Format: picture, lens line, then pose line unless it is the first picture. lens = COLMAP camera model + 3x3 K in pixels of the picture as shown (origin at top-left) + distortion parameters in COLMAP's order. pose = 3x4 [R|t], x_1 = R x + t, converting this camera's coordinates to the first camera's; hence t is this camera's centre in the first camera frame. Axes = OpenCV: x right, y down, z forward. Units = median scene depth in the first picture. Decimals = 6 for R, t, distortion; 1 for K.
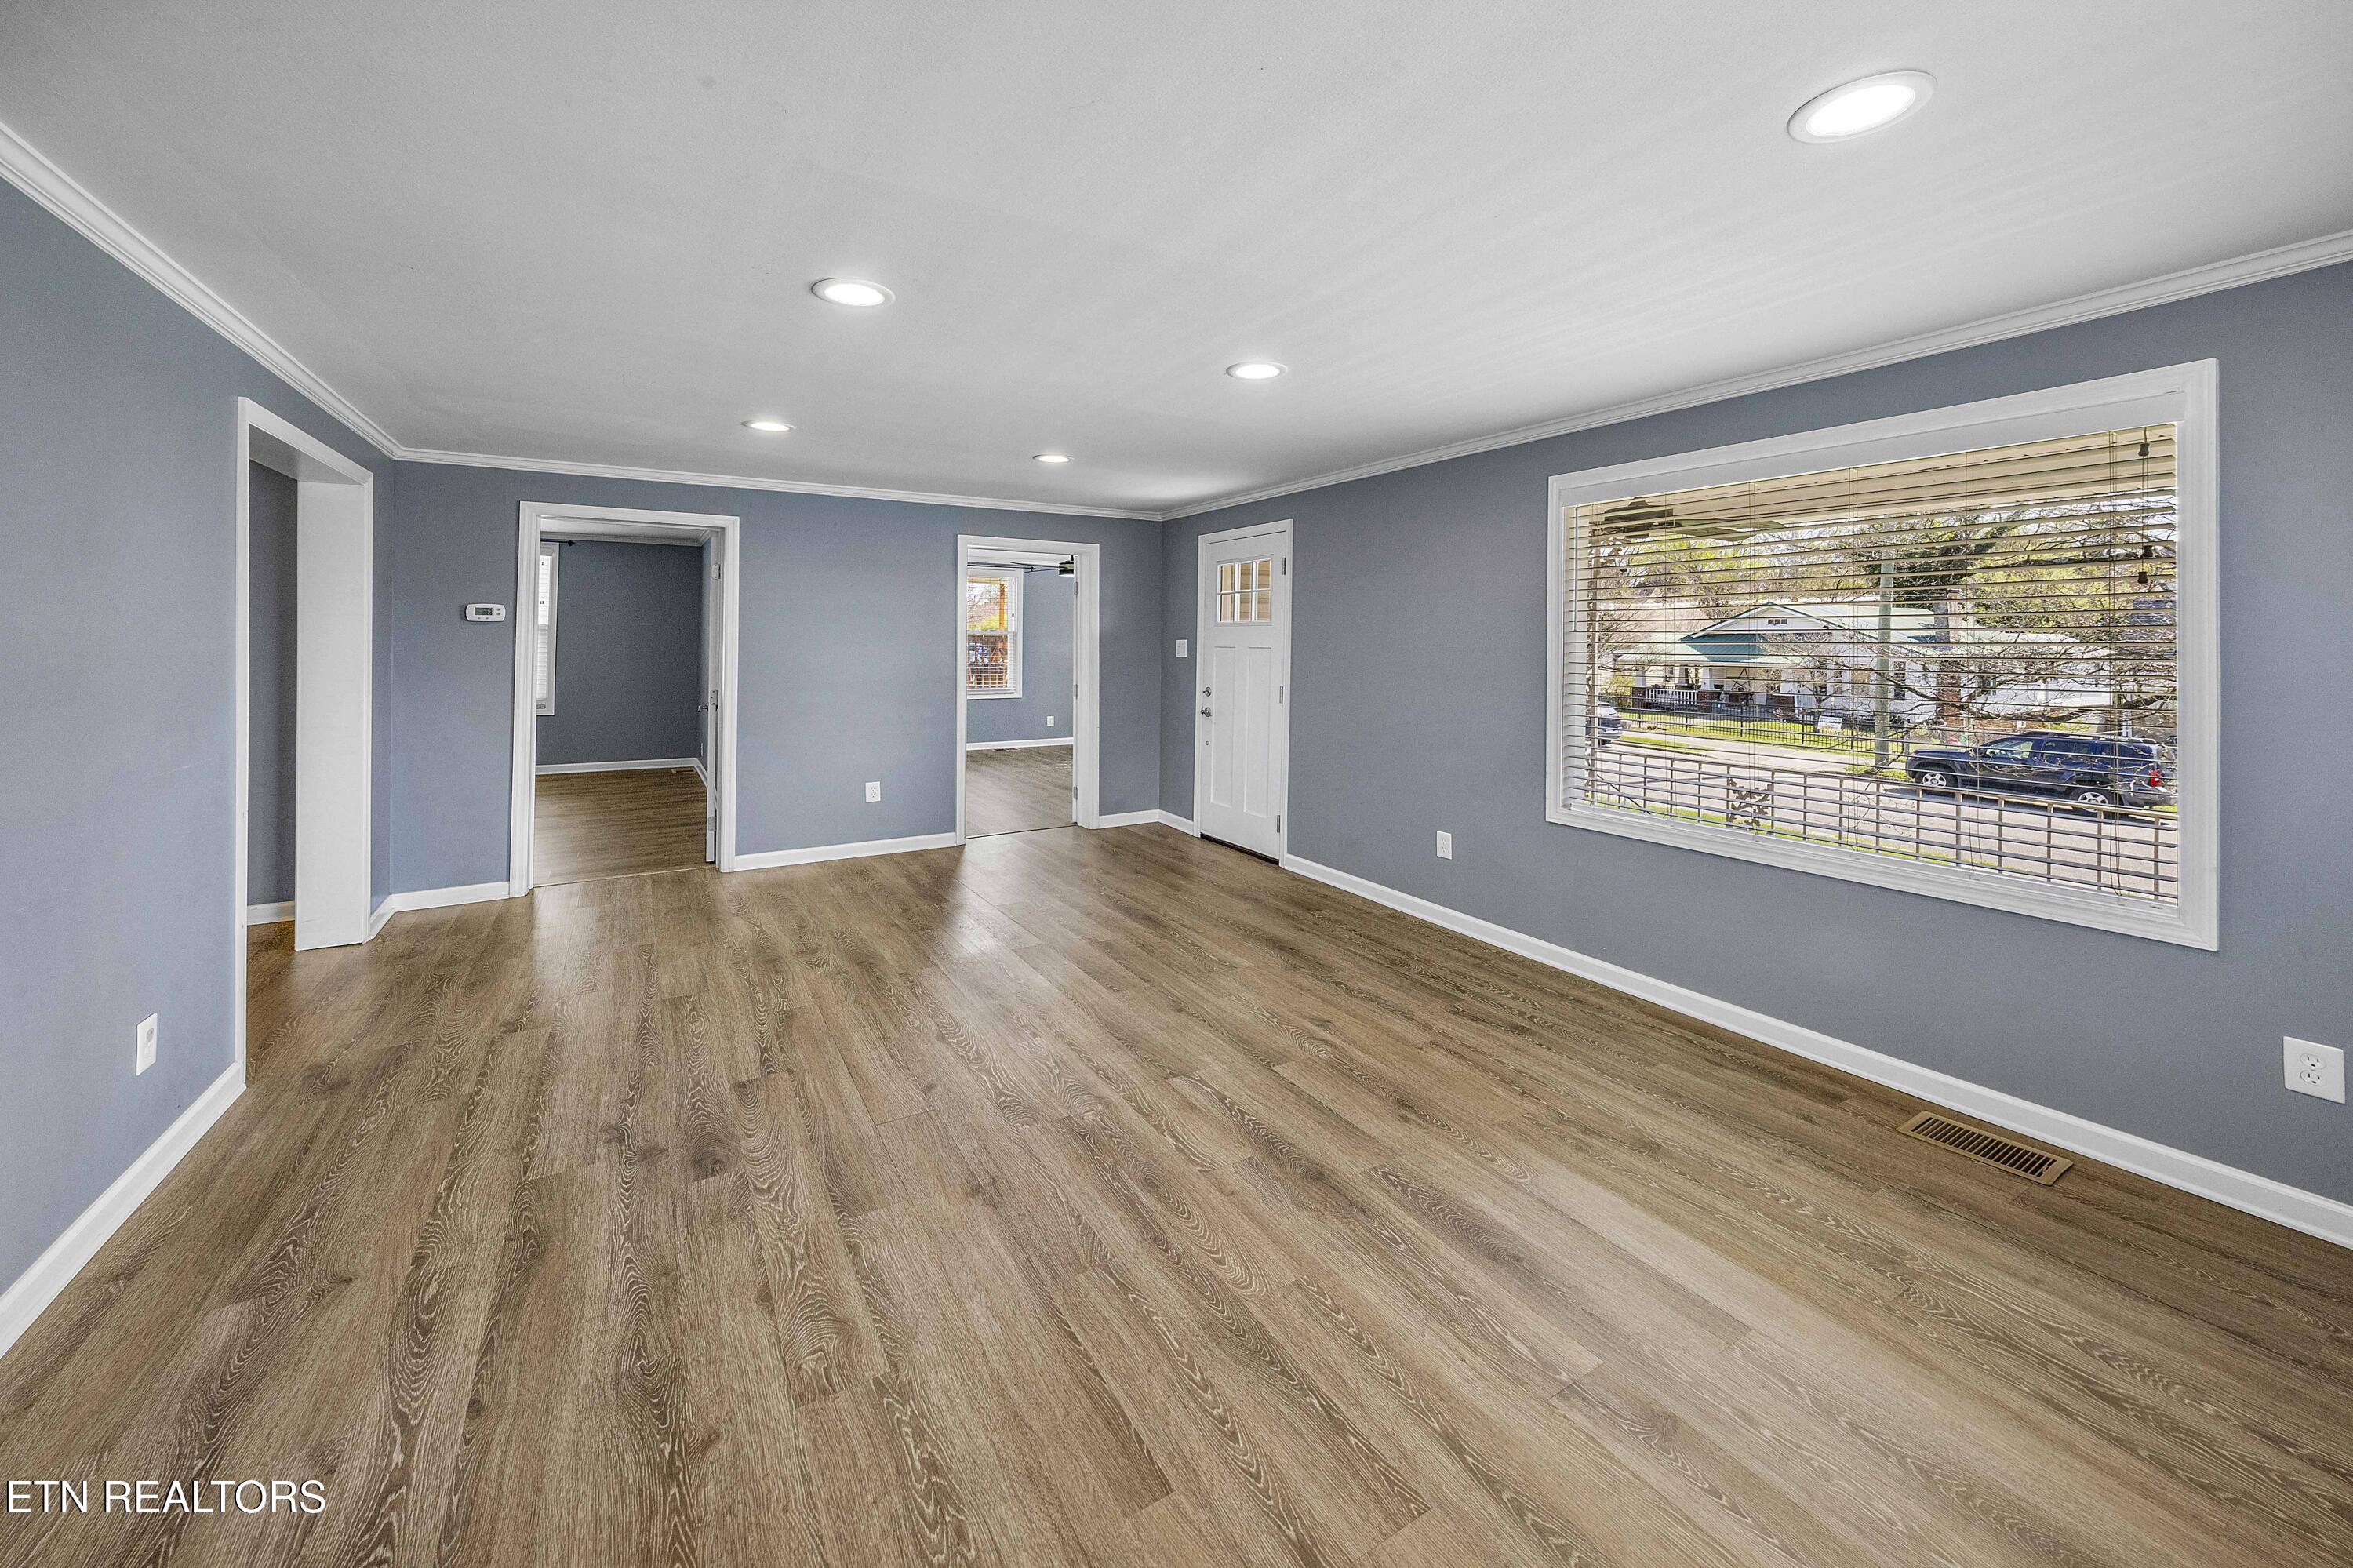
lens RADIAL K [[877.8, 0, 1176.5], [0, 877.8, 784.0], [0, 0, 1]] dist [0.002788, -0.000112]
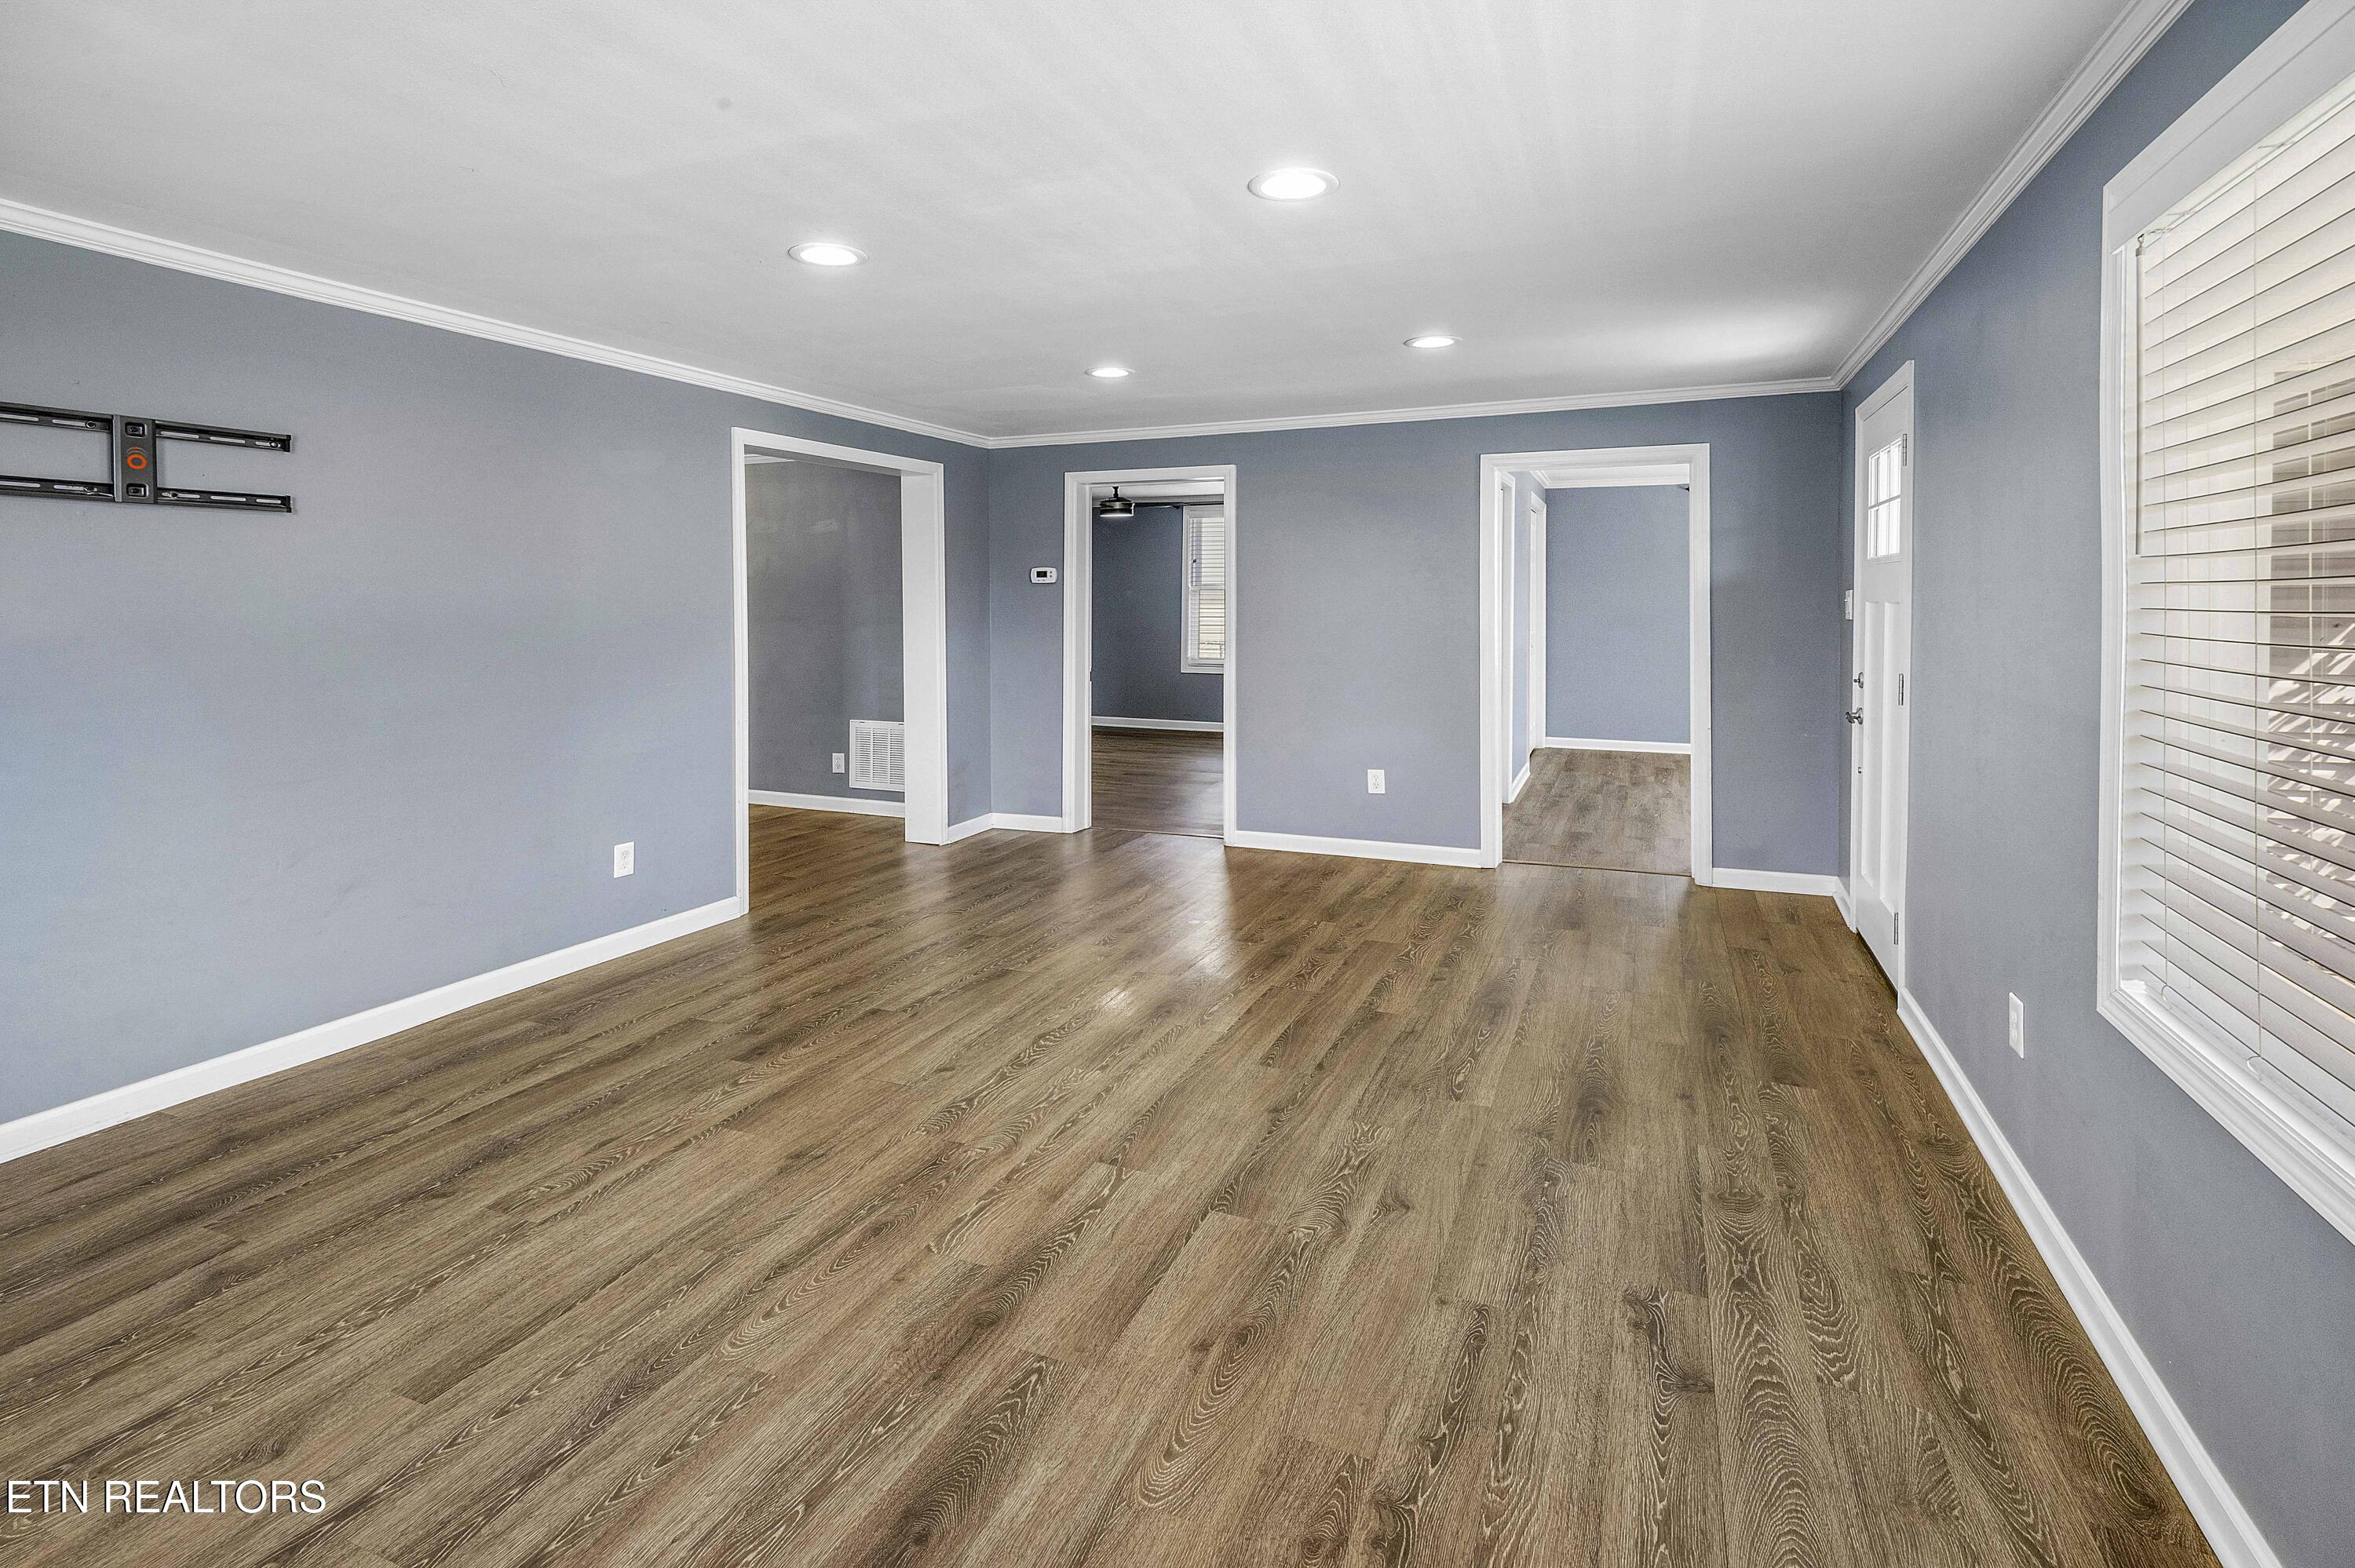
lens RADIAL K [[1131.6, 0, 1177.5], [0, 1131.6, 784.0], [0, 0, 1]] dist [0.011662, -0.000003]
pose [[0.600435, 0.121714, -0.790357, 0.880310], [-0.121466, 0.990762, 0.060298, -0.069624], [0.790395, 0.059796, 0.609672, 0.483457]]
